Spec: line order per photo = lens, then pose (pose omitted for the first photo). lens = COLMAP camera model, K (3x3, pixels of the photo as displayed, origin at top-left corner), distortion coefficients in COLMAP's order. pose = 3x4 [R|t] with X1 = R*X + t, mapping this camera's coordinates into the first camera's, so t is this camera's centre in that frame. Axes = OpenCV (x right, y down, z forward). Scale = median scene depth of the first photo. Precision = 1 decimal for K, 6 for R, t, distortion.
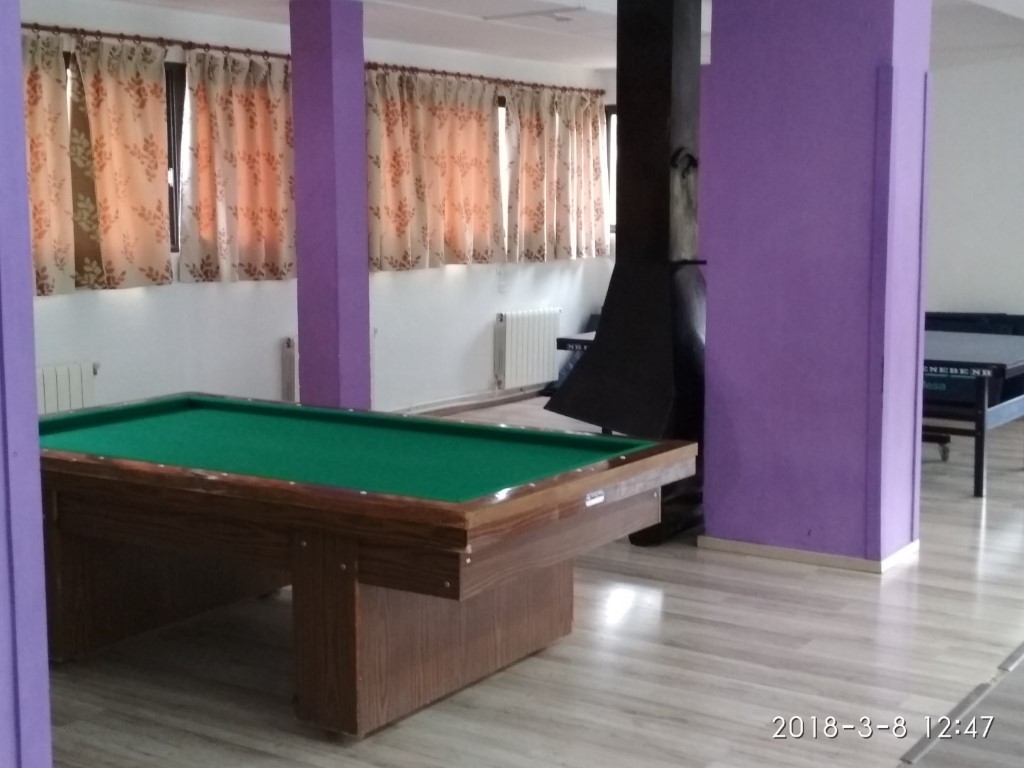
lens RADIAL K [[1466.2, 0, 511.6], [0, 1466.2, 383.6], [0, 0, 1]] dist [0.013097, 0.000000]
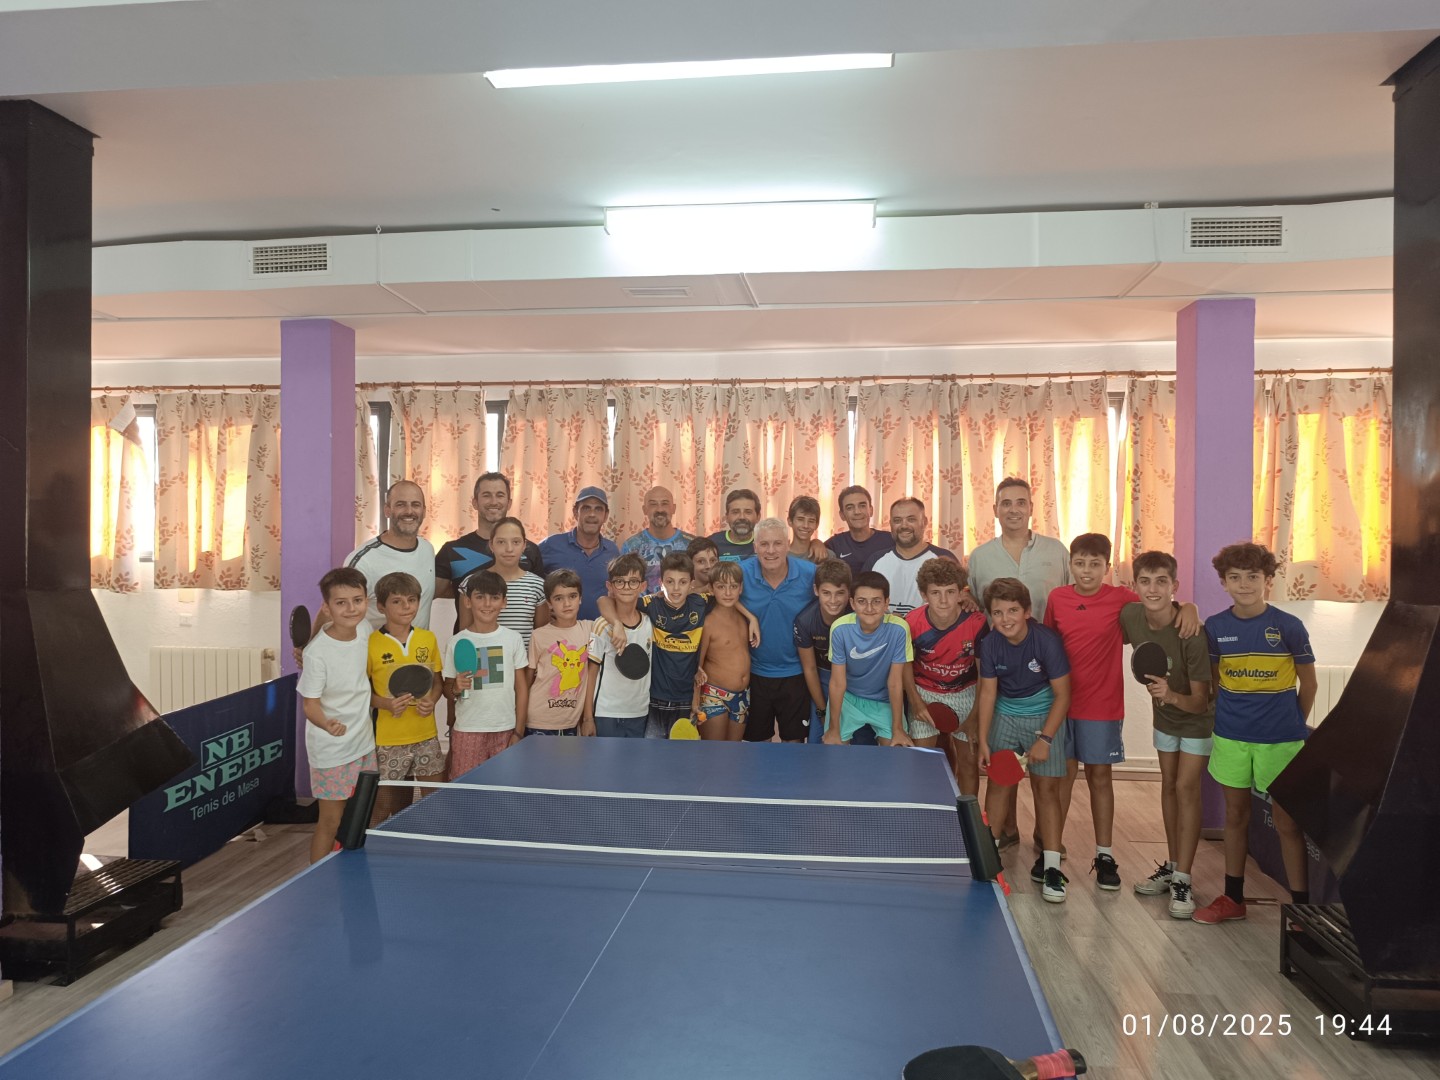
lens RADIAL K [[1009.8, 0, 721.4], [0, 1009.8, 535.8], [0, 0, 1]] dist [0.004595, -0.007293]
pose [[0.453742, 0.016402, -0.890982, 0.455312], [-0.112540, 0.992880, -0.039034, -0.085094], [0.883998, 0.117983, 0.452358, 0.669106]]
